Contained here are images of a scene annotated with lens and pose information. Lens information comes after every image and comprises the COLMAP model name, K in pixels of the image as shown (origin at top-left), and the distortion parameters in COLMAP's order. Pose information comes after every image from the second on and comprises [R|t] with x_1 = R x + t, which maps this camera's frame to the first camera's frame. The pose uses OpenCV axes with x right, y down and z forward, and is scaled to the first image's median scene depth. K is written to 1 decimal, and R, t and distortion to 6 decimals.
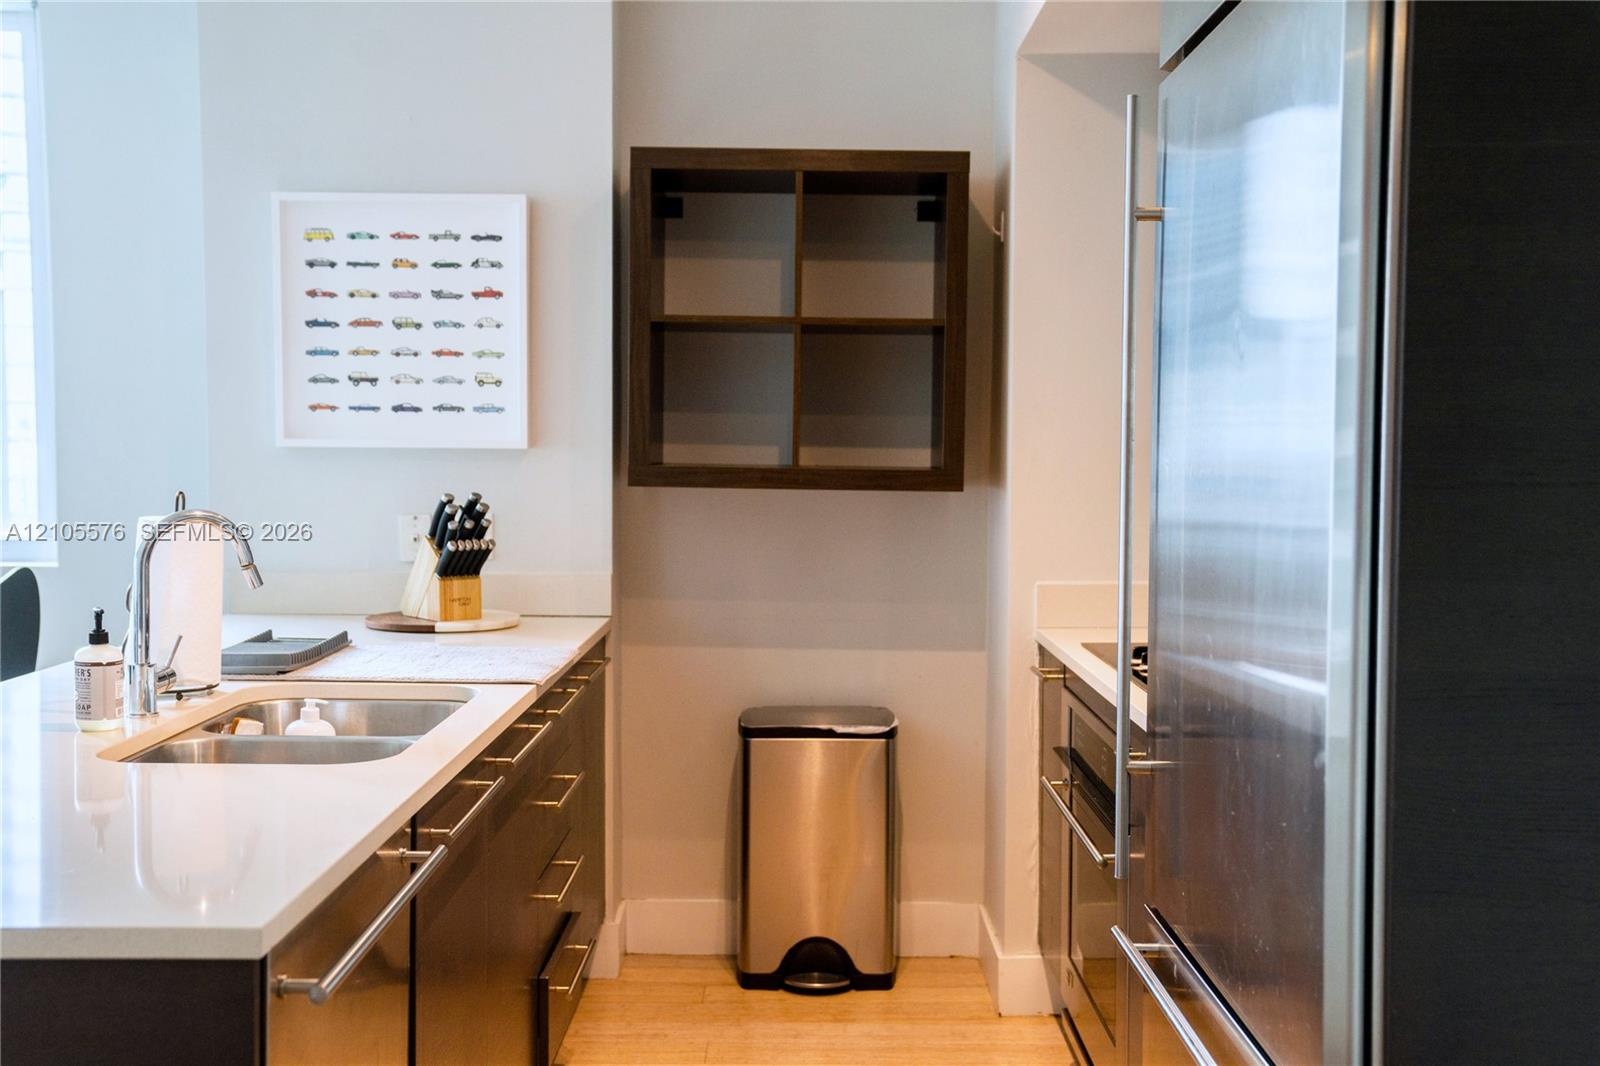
lens RADIAL K [[1698.9, 0, 800.0], [0, 1698.9, 533.0], [0, 0, 1]] dist [-0.062276, 0.003950]
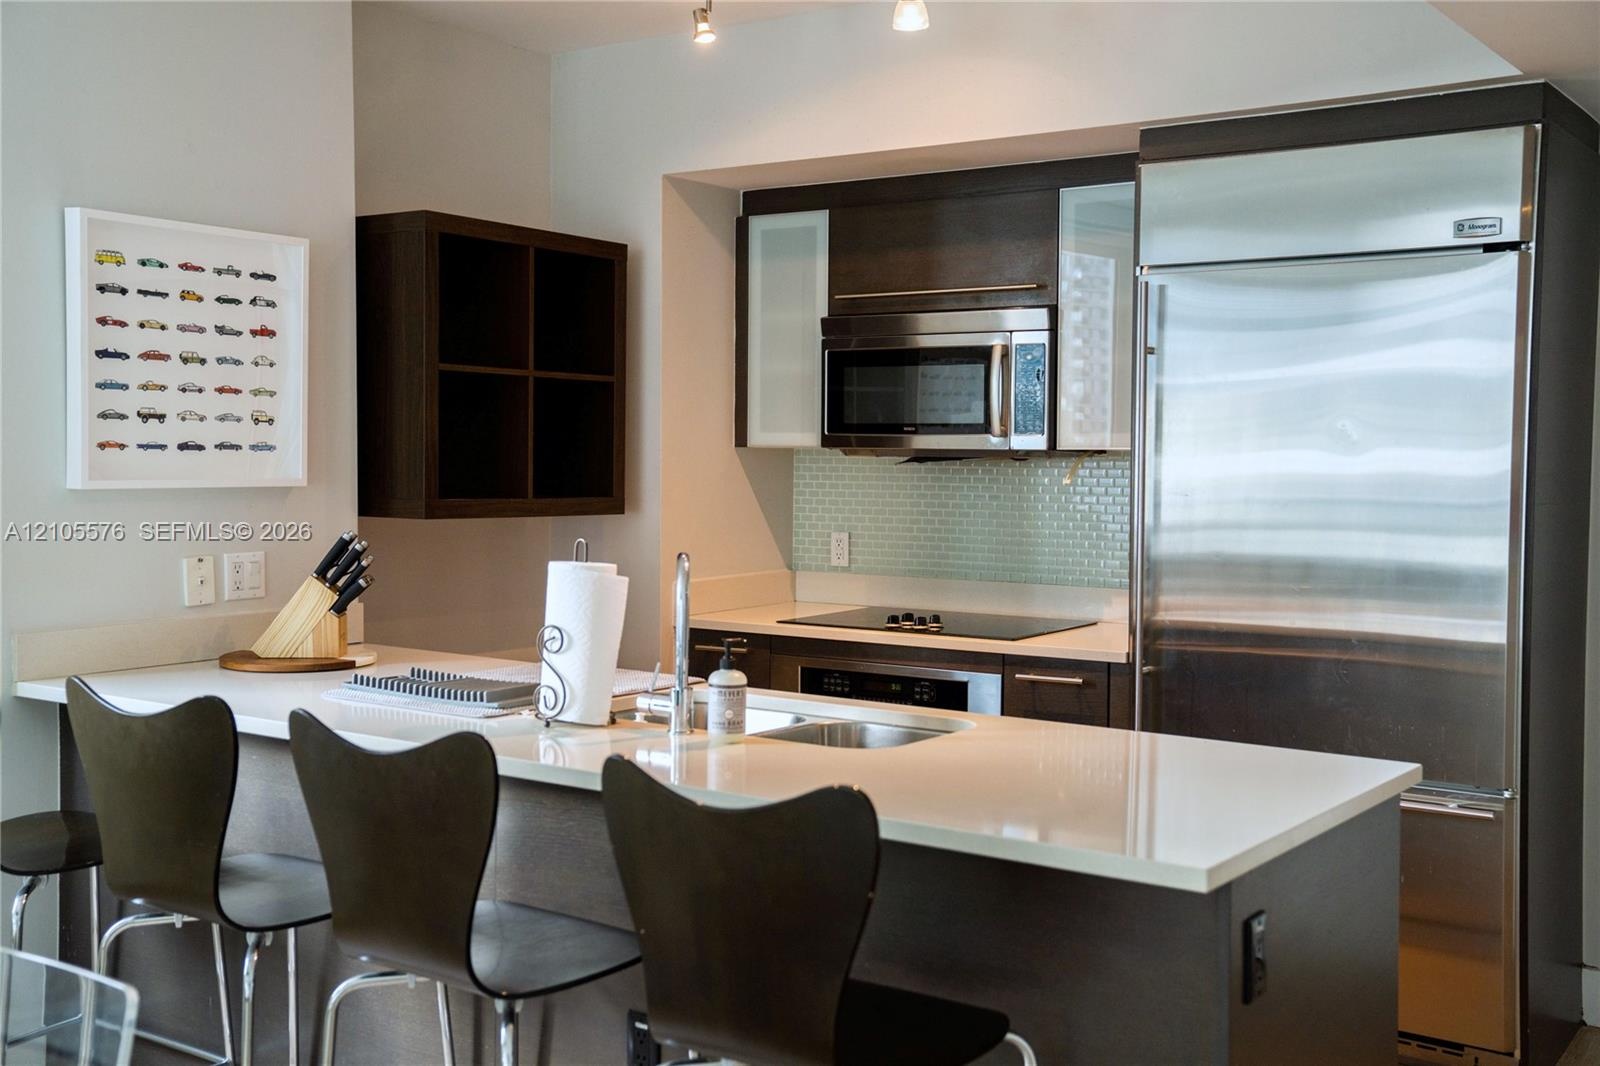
lens RADIAL K [[1698.9, 0, 800.0], [0, 1698.9, 533.0], [0, 0, 1]] dist [-0.062276, 0.003950]
pose [[0.572380, -0.041621, 0.818932, -0.822744], [0.042725, 0.998868, 0.020905, -0.029993], [-0.818875, 0.023023, 0.573510, 0.170896]]
